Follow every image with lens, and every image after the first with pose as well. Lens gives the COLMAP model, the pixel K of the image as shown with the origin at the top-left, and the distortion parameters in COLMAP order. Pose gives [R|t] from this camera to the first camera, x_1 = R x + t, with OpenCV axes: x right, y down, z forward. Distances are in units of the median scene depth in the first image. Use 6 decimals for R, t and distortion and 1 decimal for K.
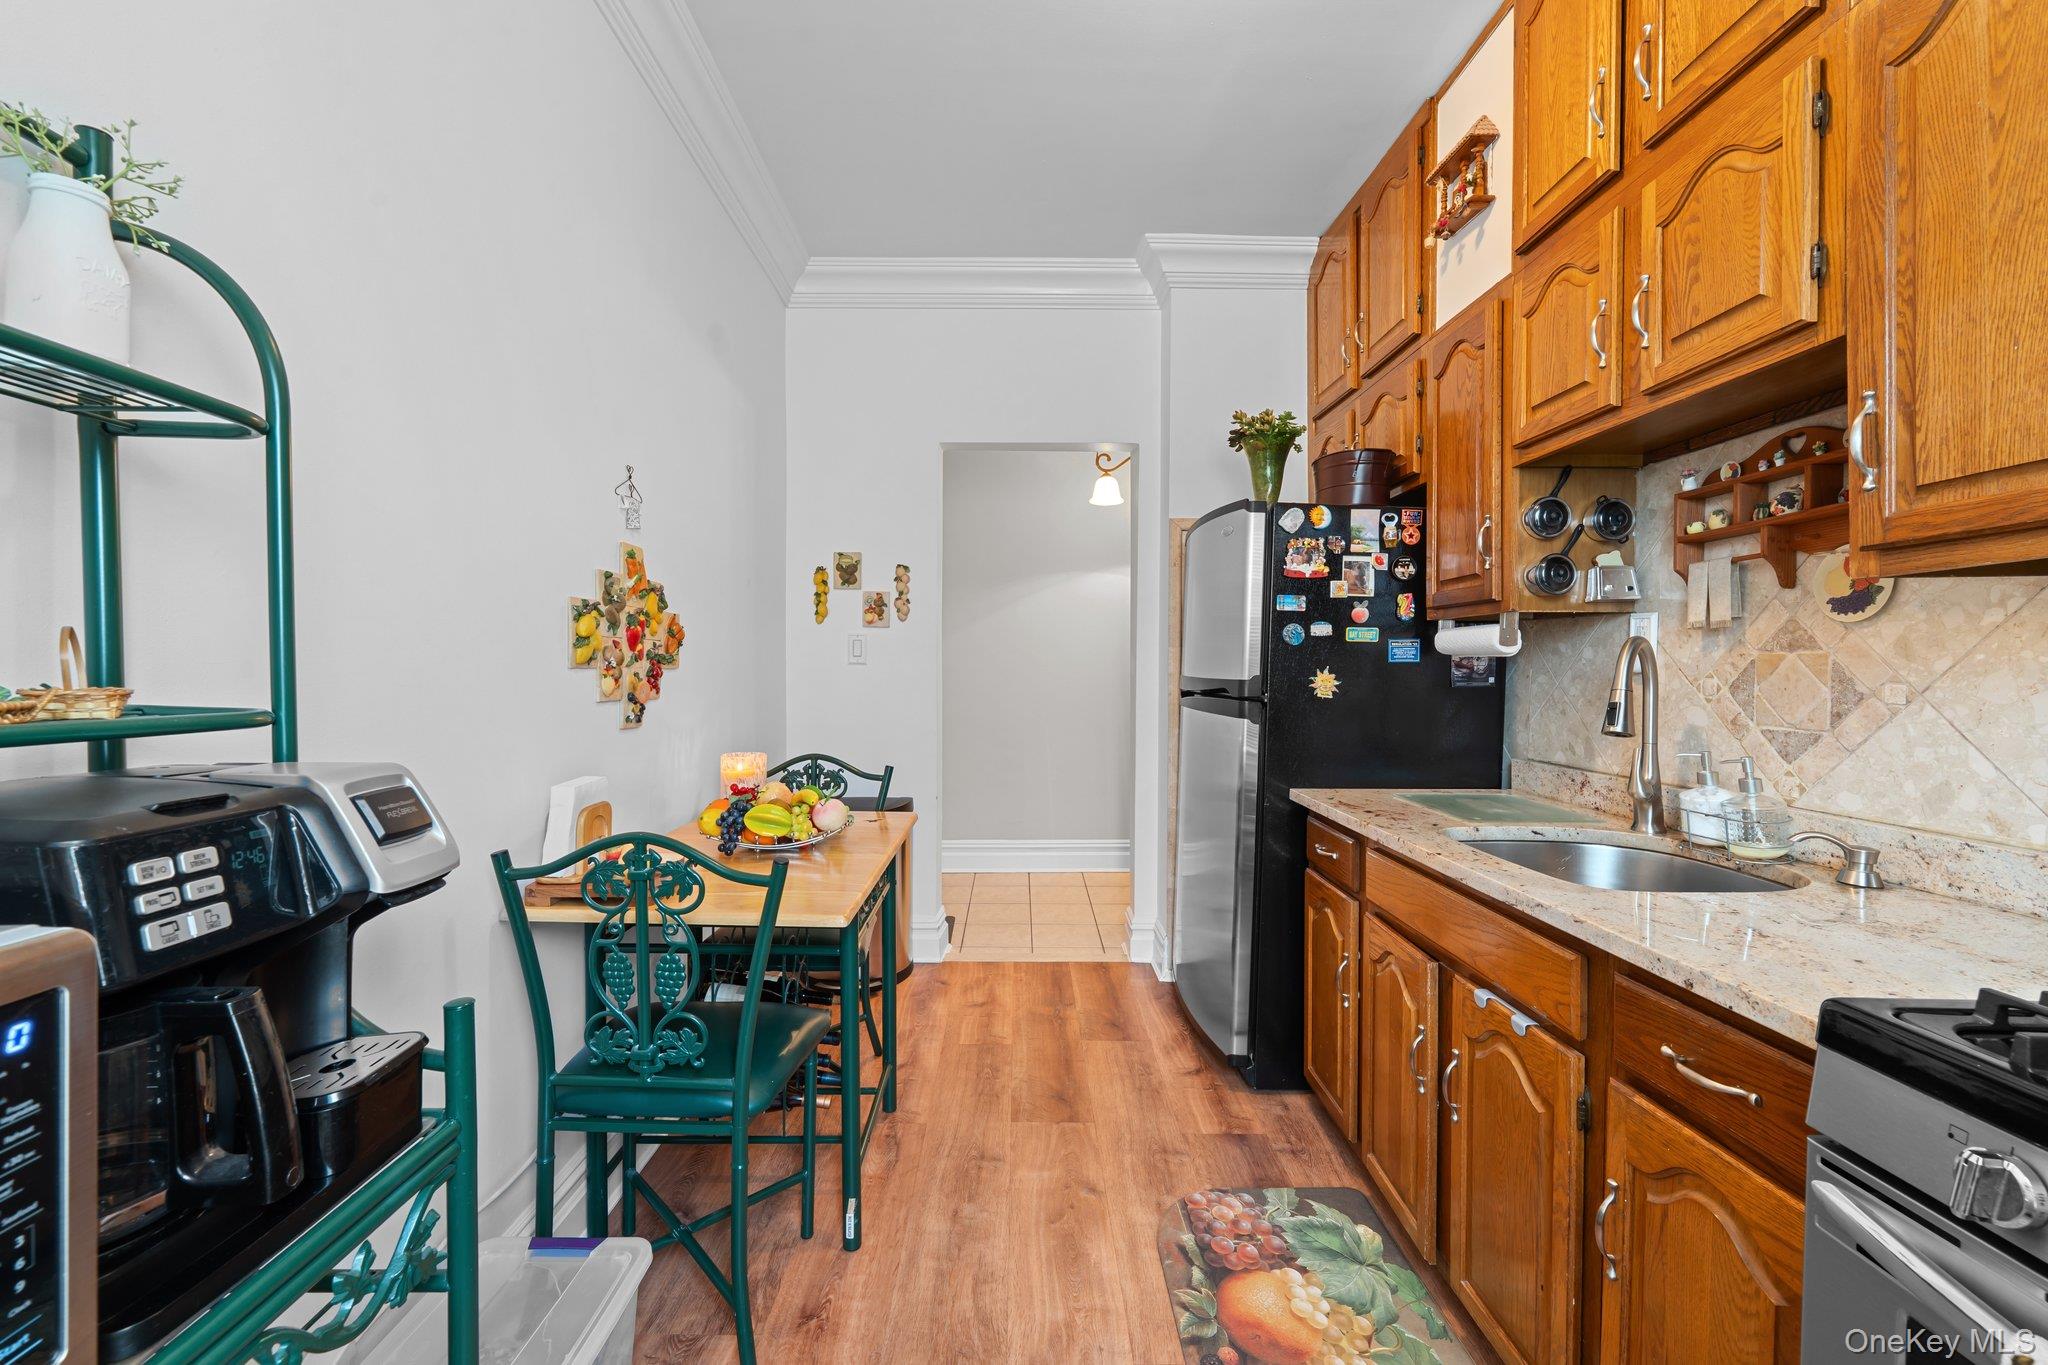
lens RADIAL K [[838.9, 0, 1033.4], [0, 838.9, 676.8], [0, 0, 1]] dist [0.002501, -0.000078]
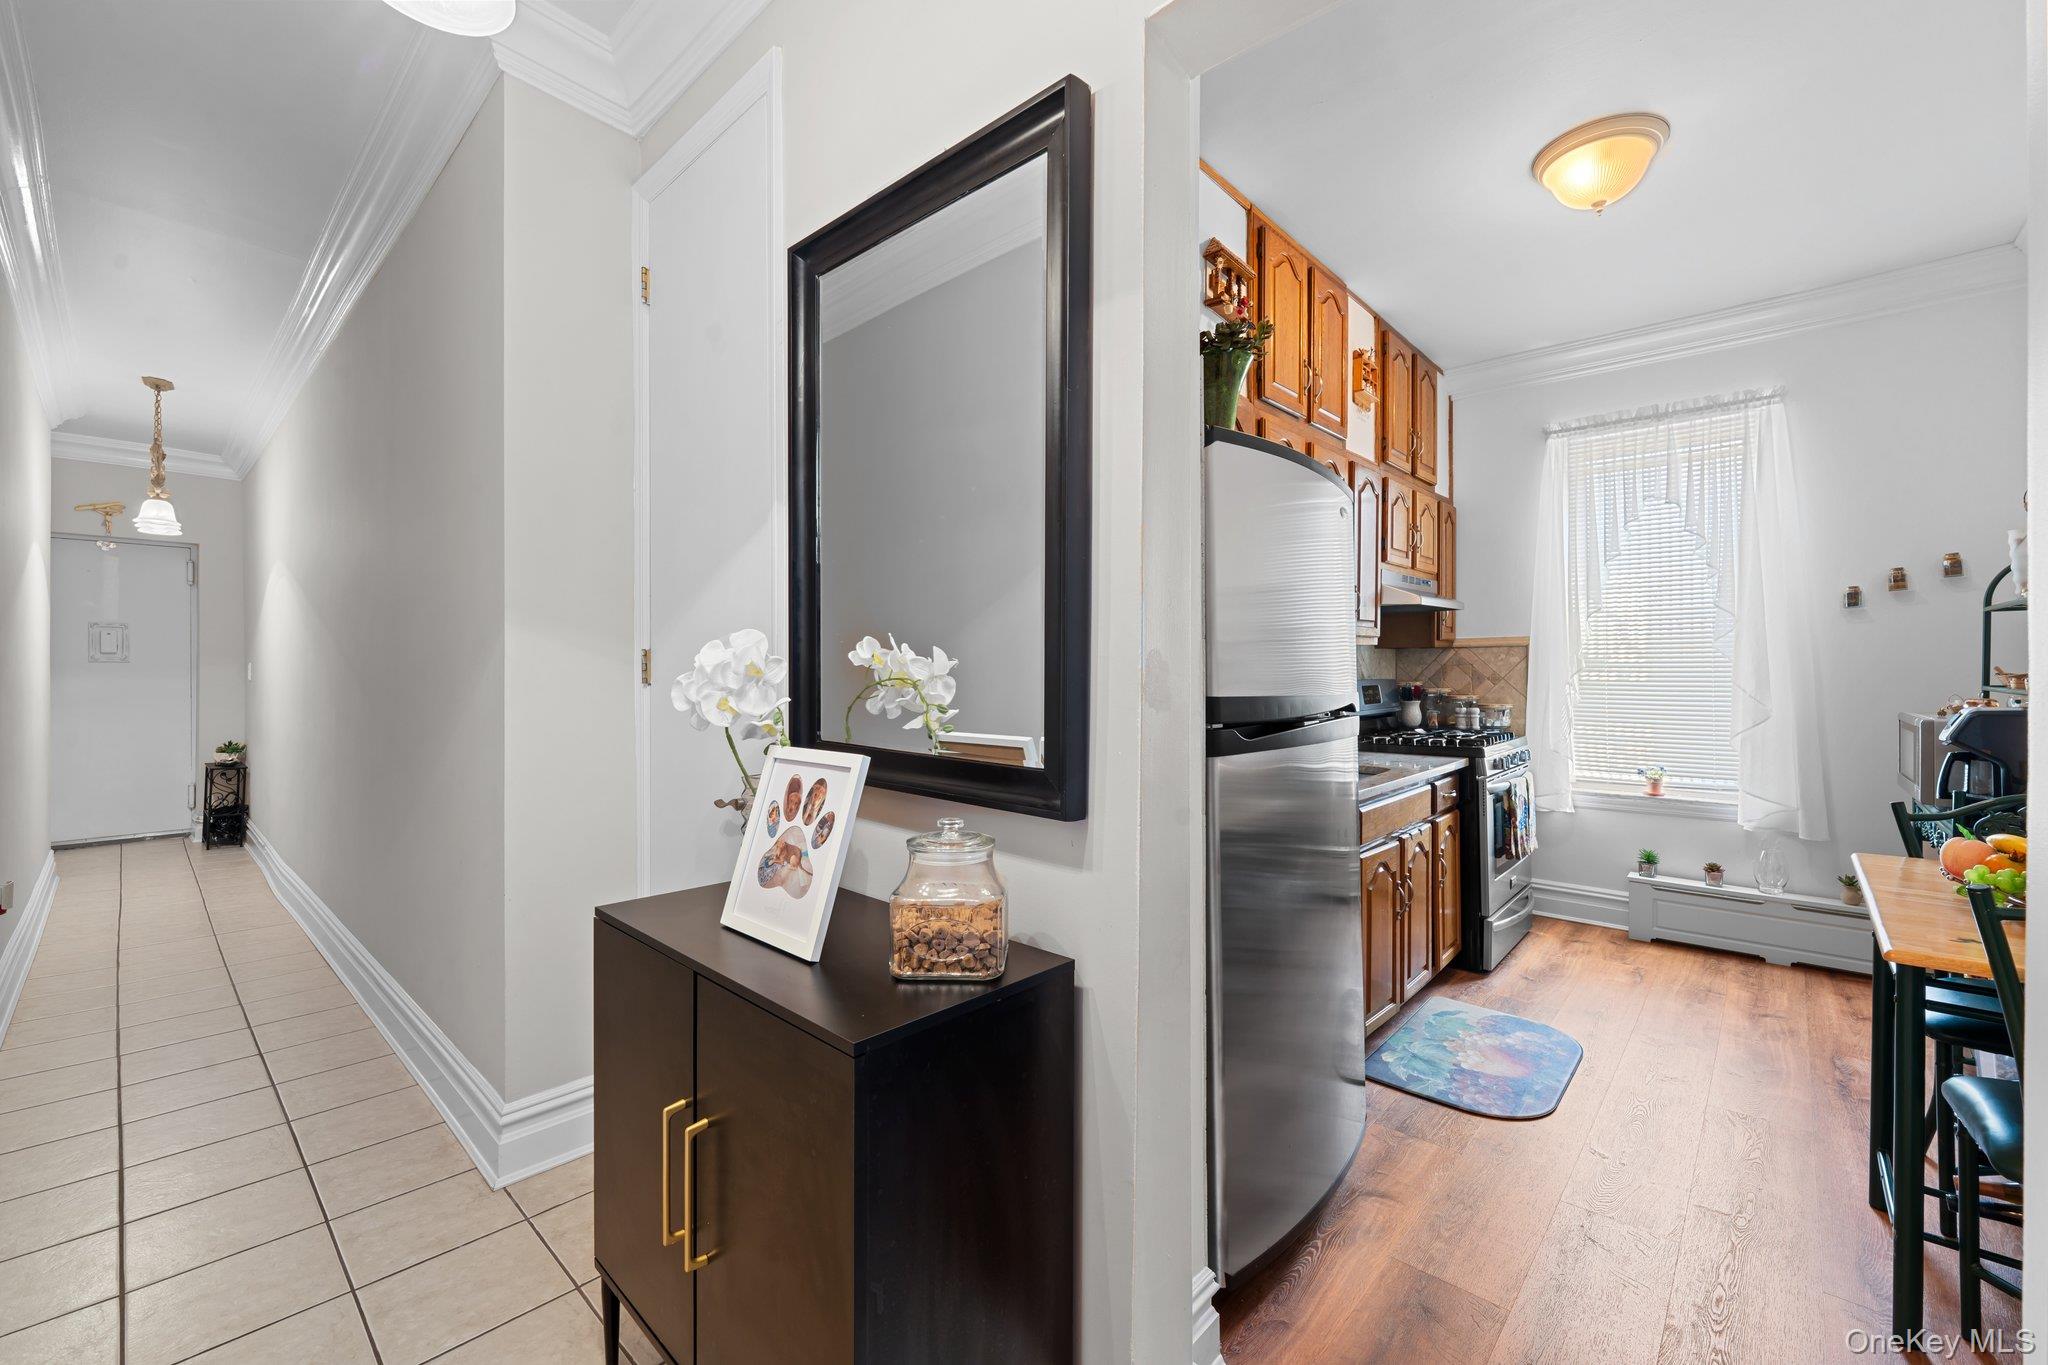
lens RADIAL K [[838.9, 0, 1026.6], [0, 838.9, 669.8], [0, 0, 1]] dist [0.002501, -0.000078]
pose [[-0.727502, -0.005140, 0.686086, -0.146955], [0.003343, 0.999934, 0.011036, -0.037055], [-0.686098, 0.010323, -0.727436, 2.439871]]
